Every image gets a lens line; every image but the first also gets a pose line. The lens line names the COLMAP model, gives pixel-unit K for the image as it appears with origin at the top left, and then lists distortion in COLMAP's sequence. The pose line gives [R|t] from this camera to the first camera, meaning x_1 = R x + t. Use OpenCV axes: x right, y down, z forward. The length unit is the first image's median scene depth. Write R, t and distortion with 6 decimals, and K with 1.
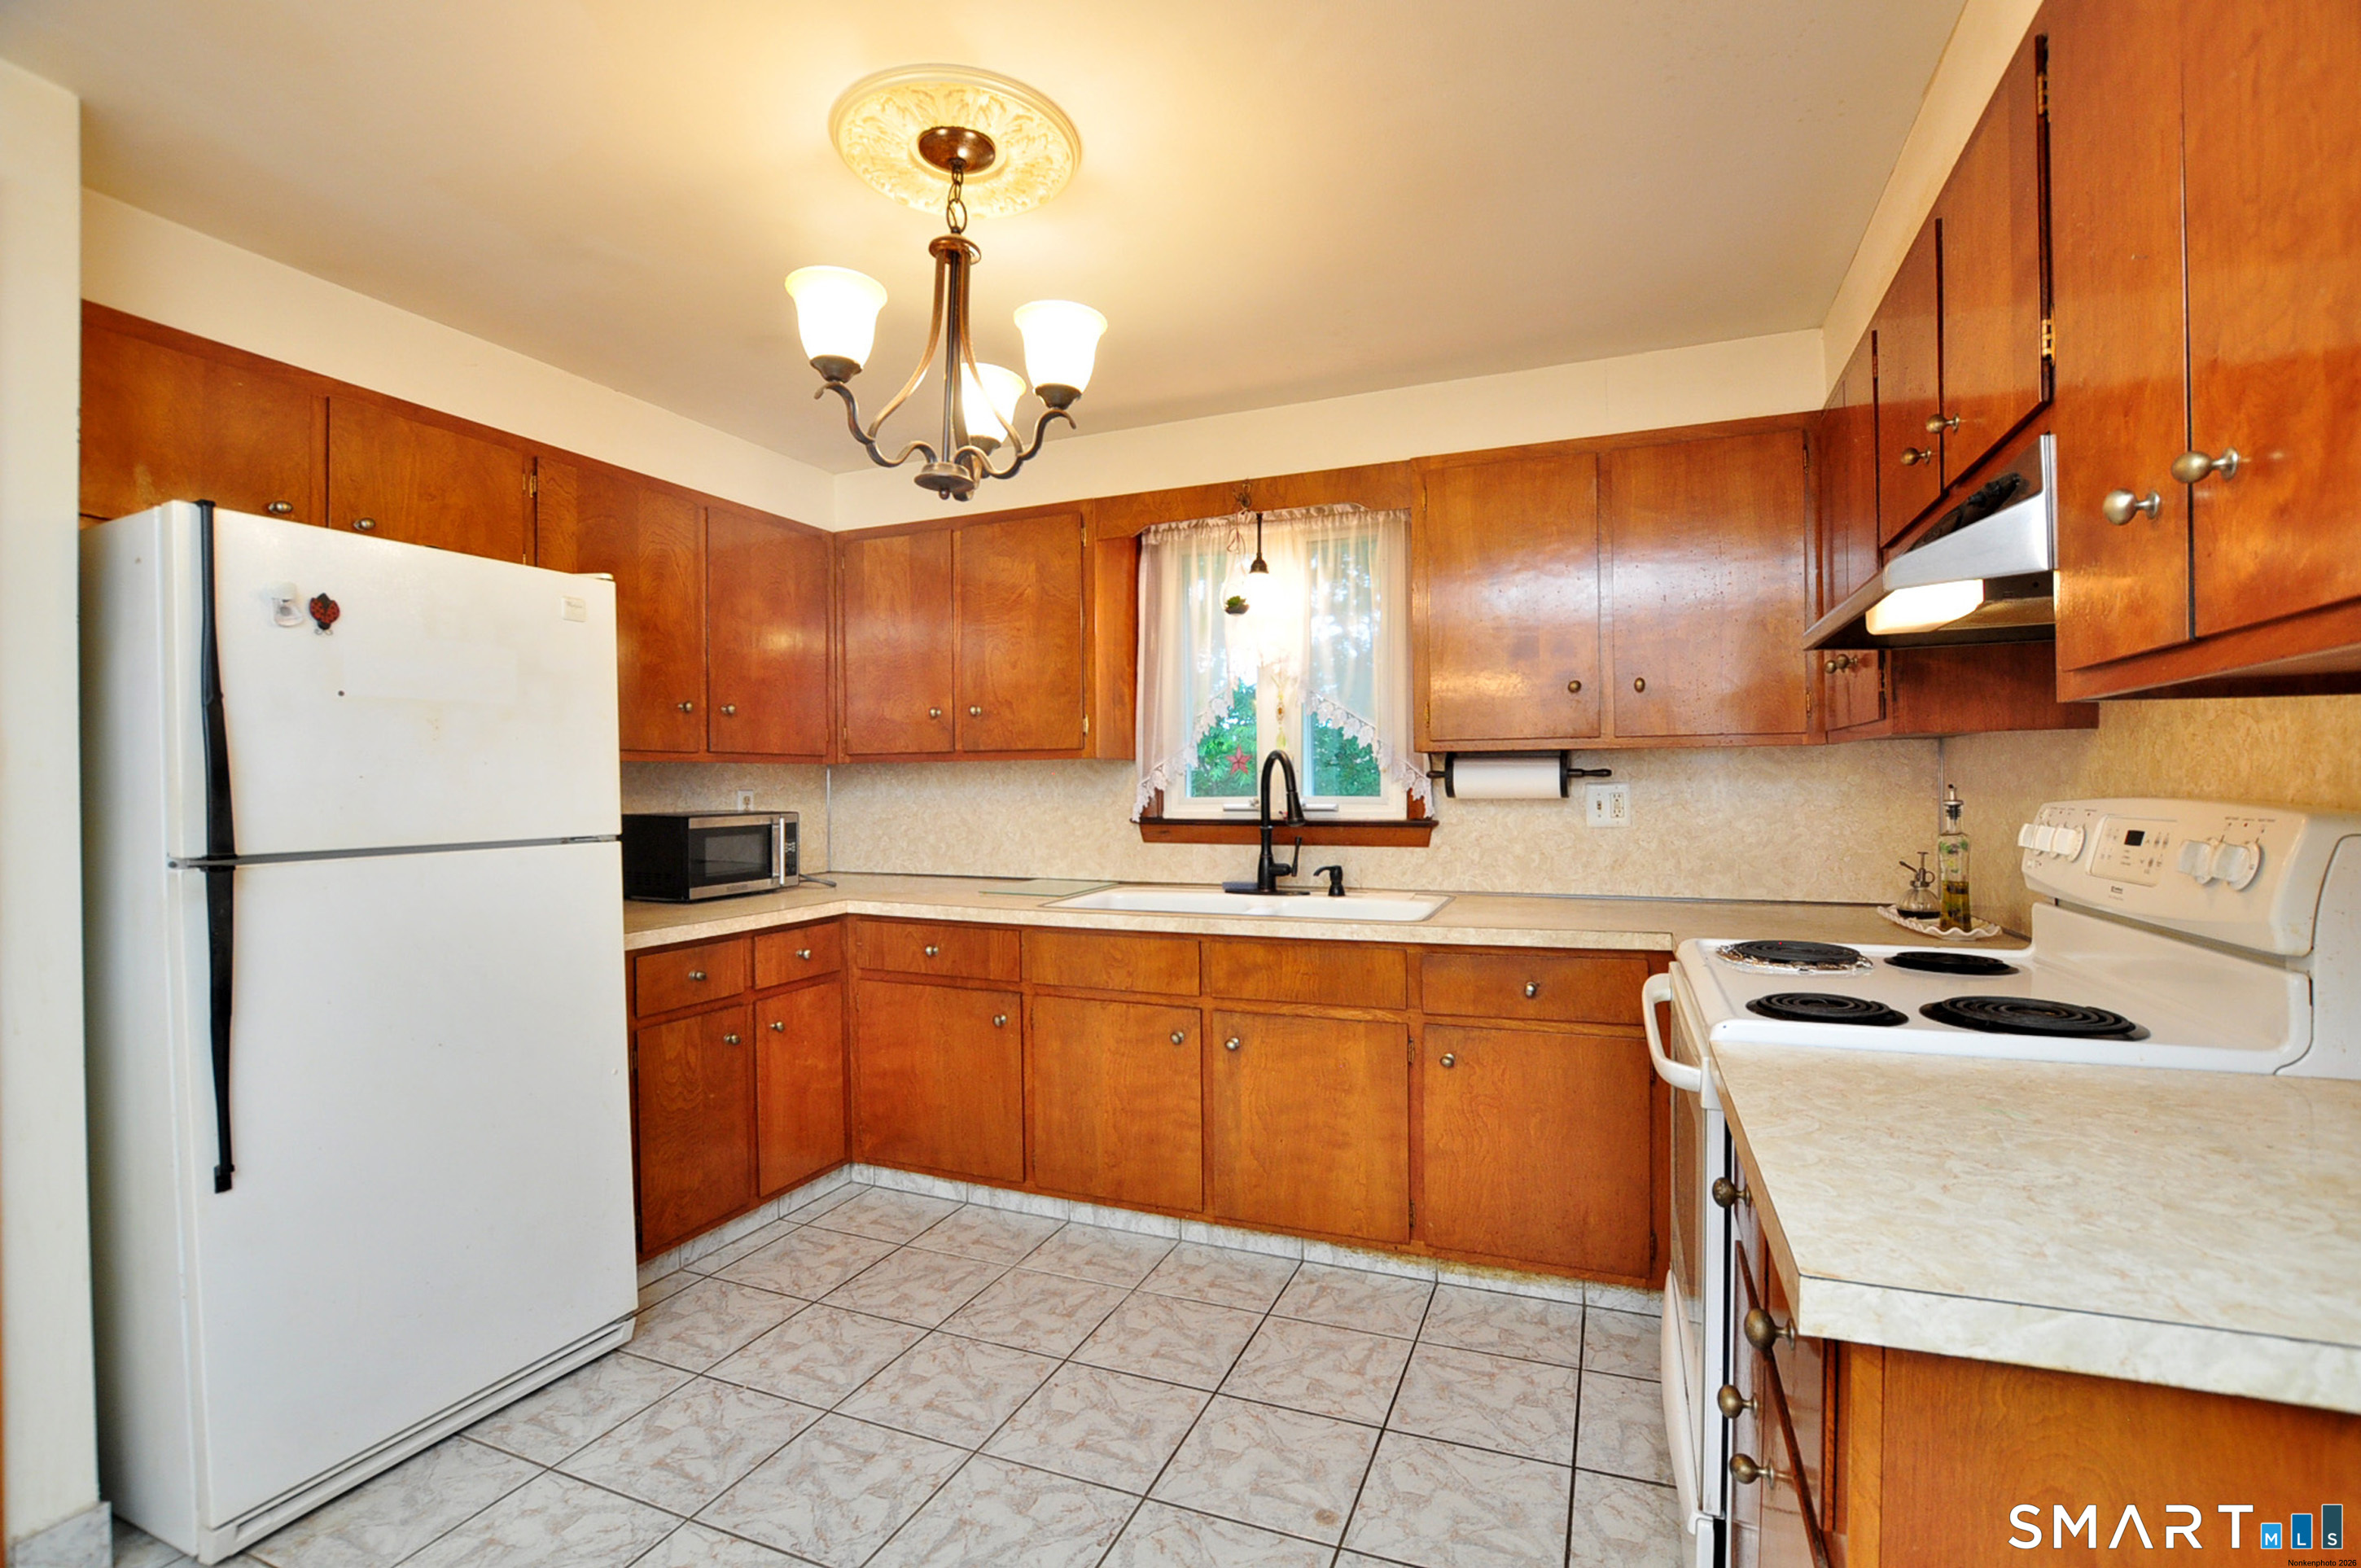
lens RADIAL K [[1054.0, 0, 1179.4], [0, 1054.0, 795.7], [0, 0, 1]] dist [-0.032883, -0.000036]
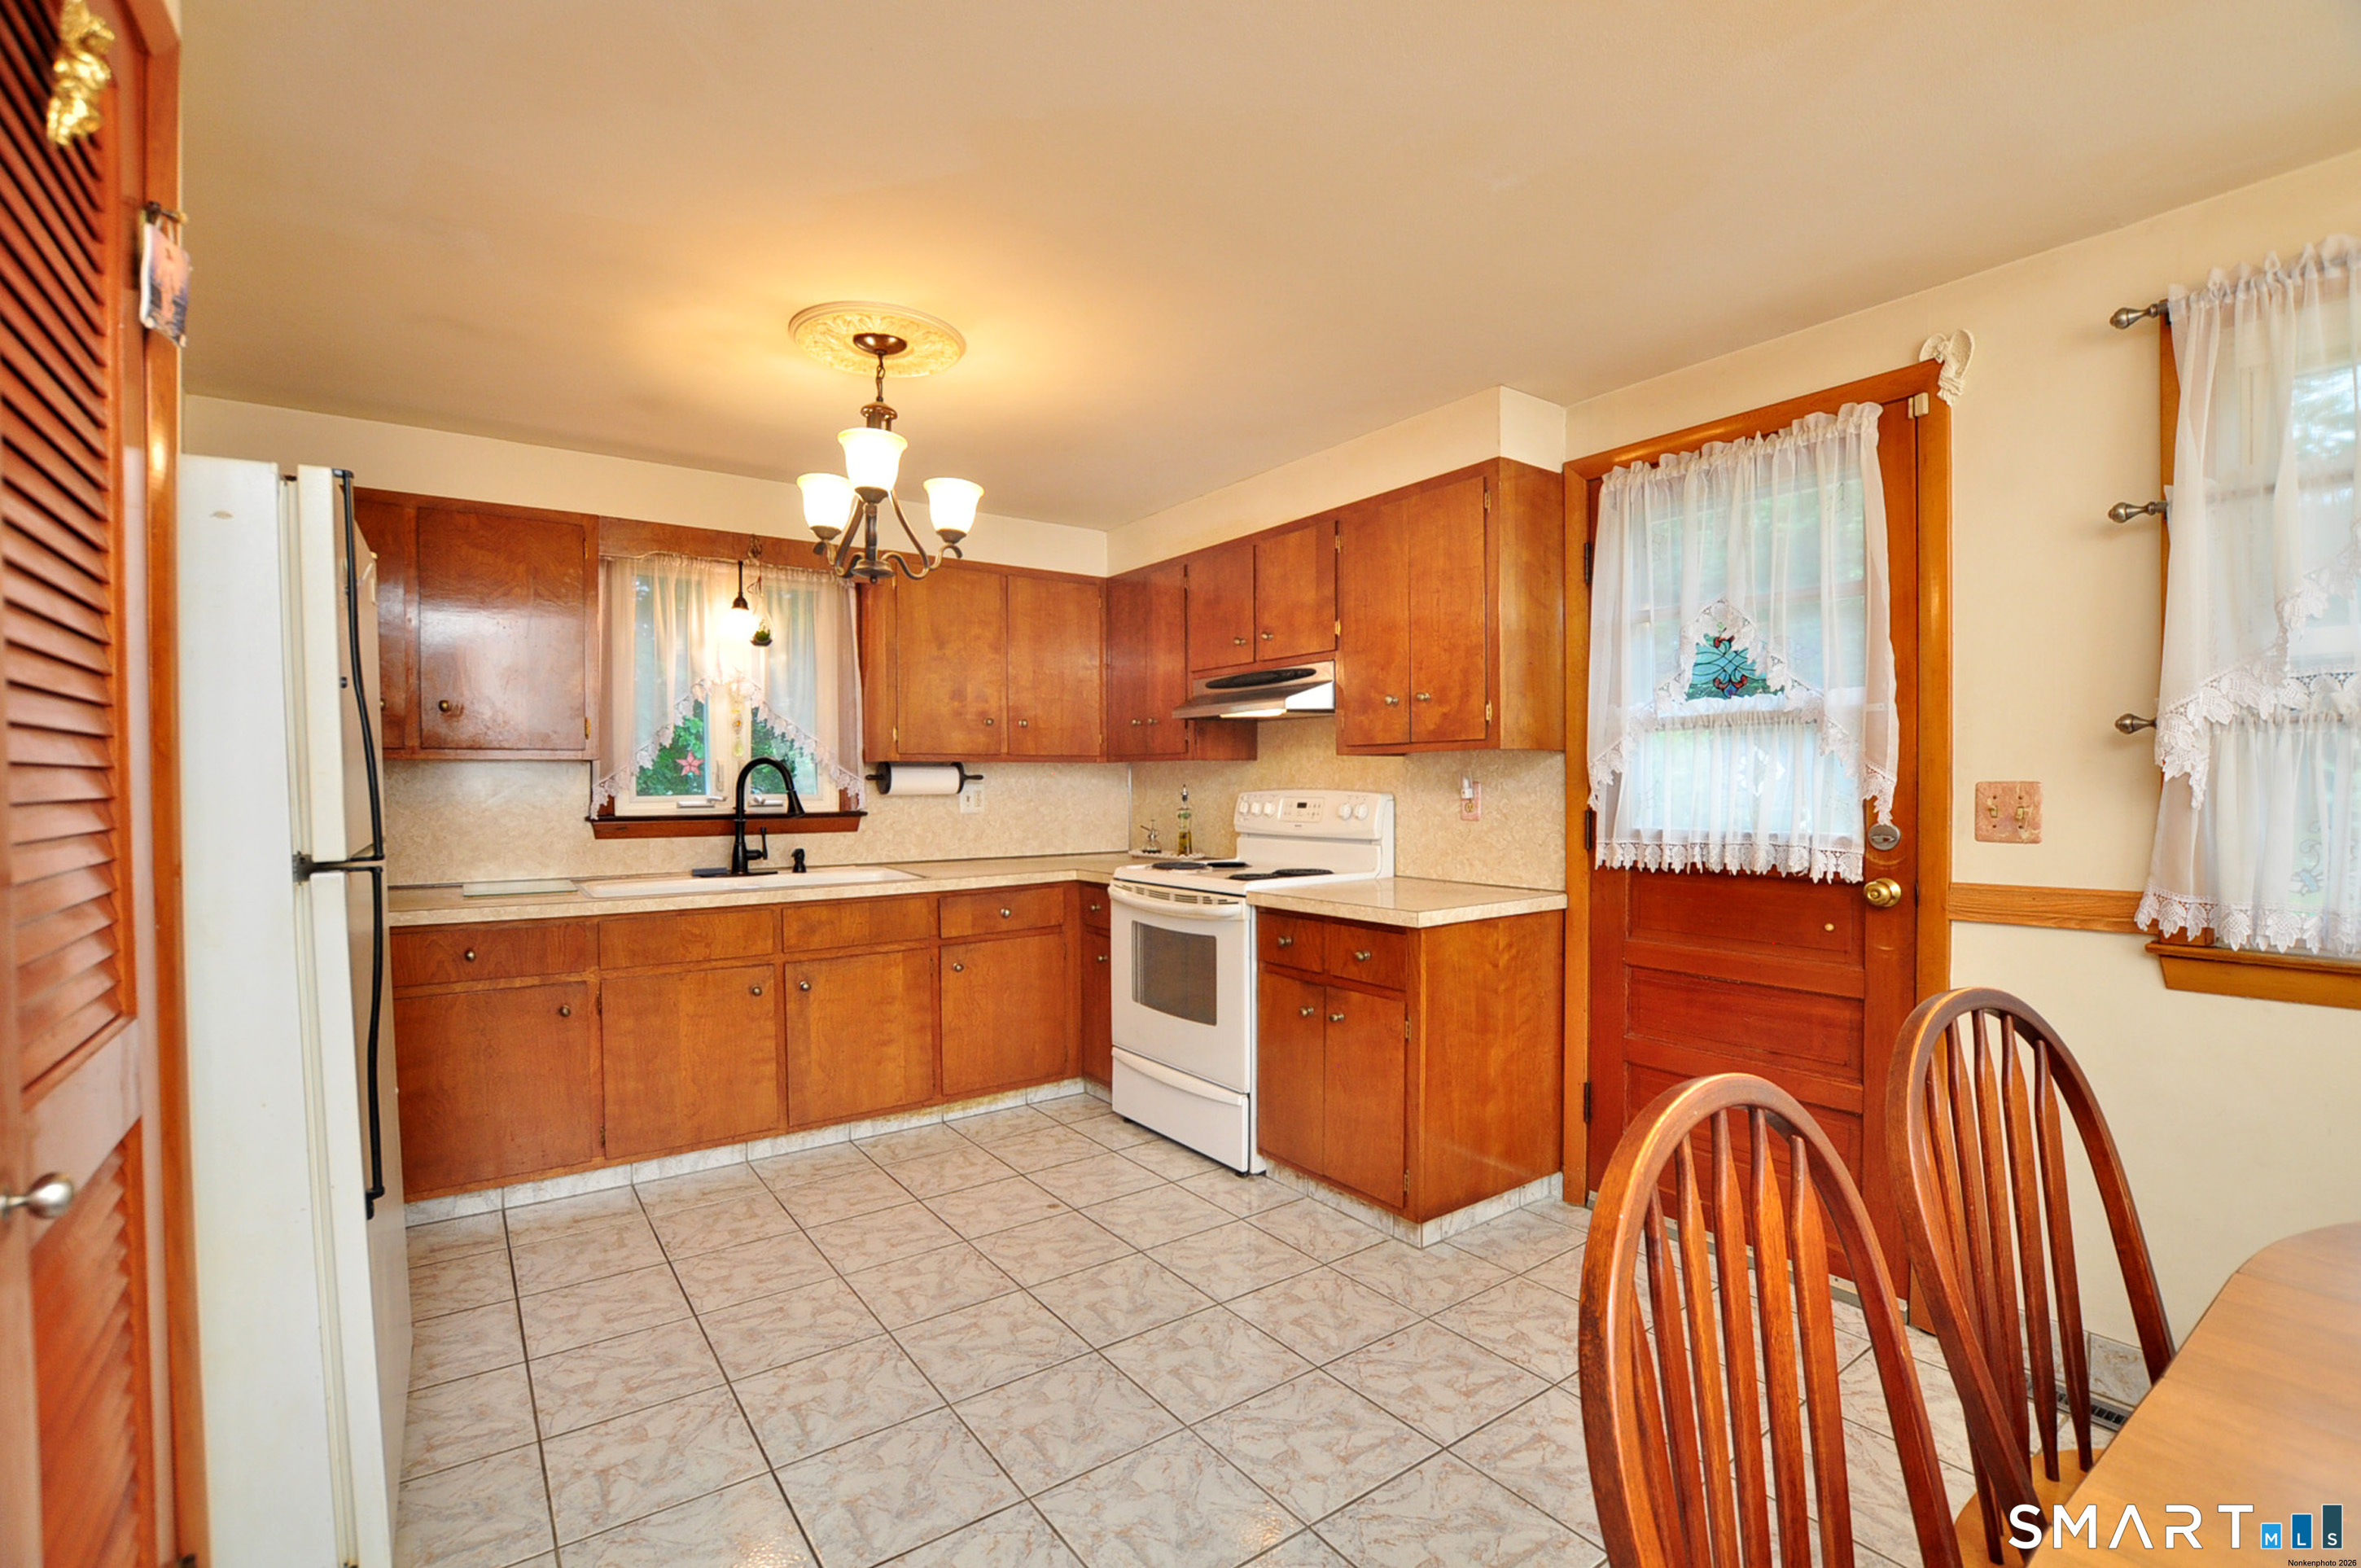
lens RADIAL K [[1028.5, 0, 1247.0], [0, 1028.5, 788.7], [0, 0, 1]] dist [-0.042910, -0.000076]
pose [[0.488215, -0.000482, 0.872723, -0.765098], [0.009196, 0.999947, -0.004592, 0.005846], [-0.872675, 0.010268, 0.488193, -0.078360]]
